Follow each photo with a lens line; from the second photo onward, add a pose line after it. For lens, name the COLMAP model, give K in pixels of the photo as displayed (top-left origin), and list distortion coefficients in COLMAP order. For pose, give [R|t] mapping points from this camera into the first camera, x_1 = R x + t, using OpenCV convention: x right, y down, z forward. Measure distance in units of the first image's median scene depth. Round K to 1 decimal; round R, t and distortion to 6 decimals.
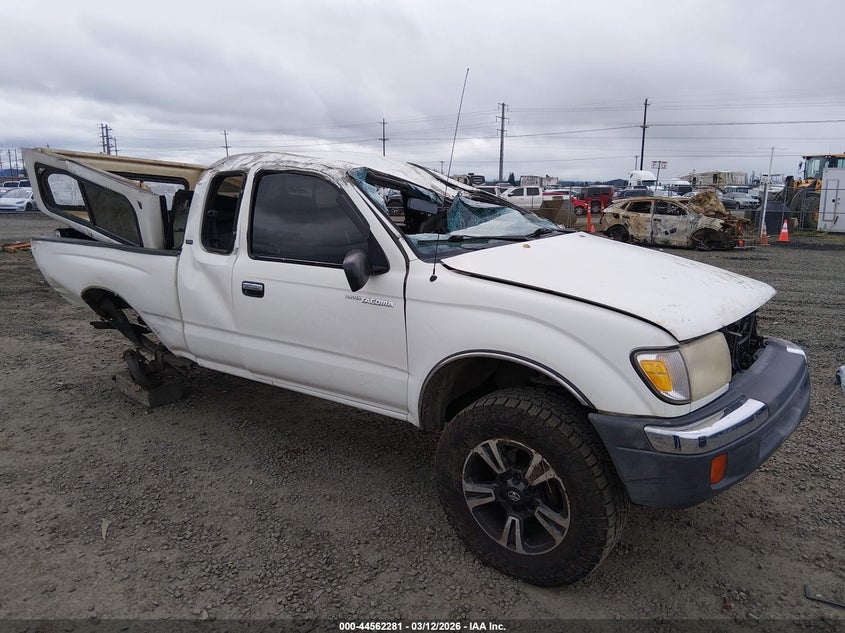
lens RADIAL K [[676.9, 0, 422.5], [0, 676.9, 316.5], [0, 0, 1]] dist [0.004881, -0.002561]
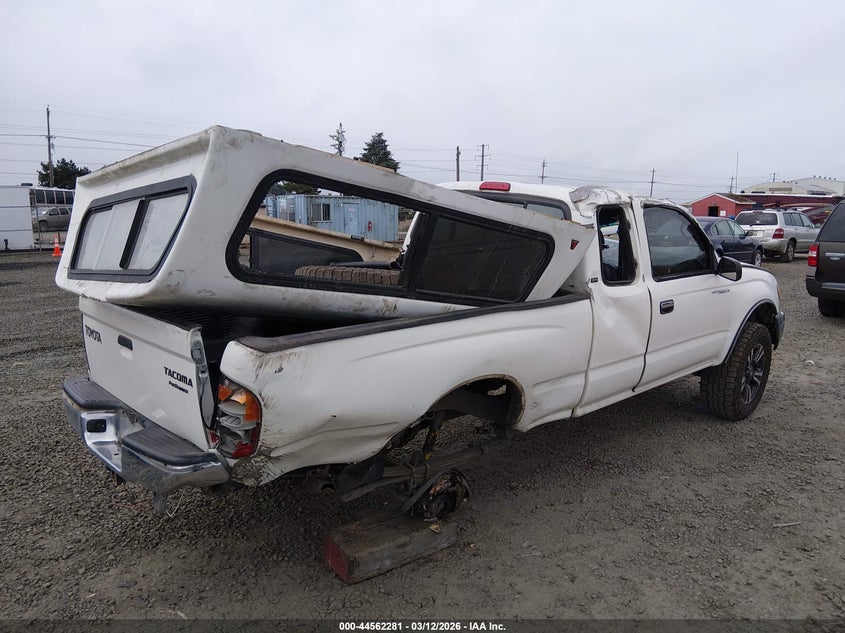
lens RADIAL K [[676.9, 0, 422.5], [0, 676.9, 316.5], [0, 0, 1]] dist [0.004881, -0.002561]
pose [[0.106468, -0.159242, 0.981482, -1.283068], [0.173899, 0.974861, 0.139304, -0.230784], [-0.978991, 0.155847, 0.131483, 1.130477]]
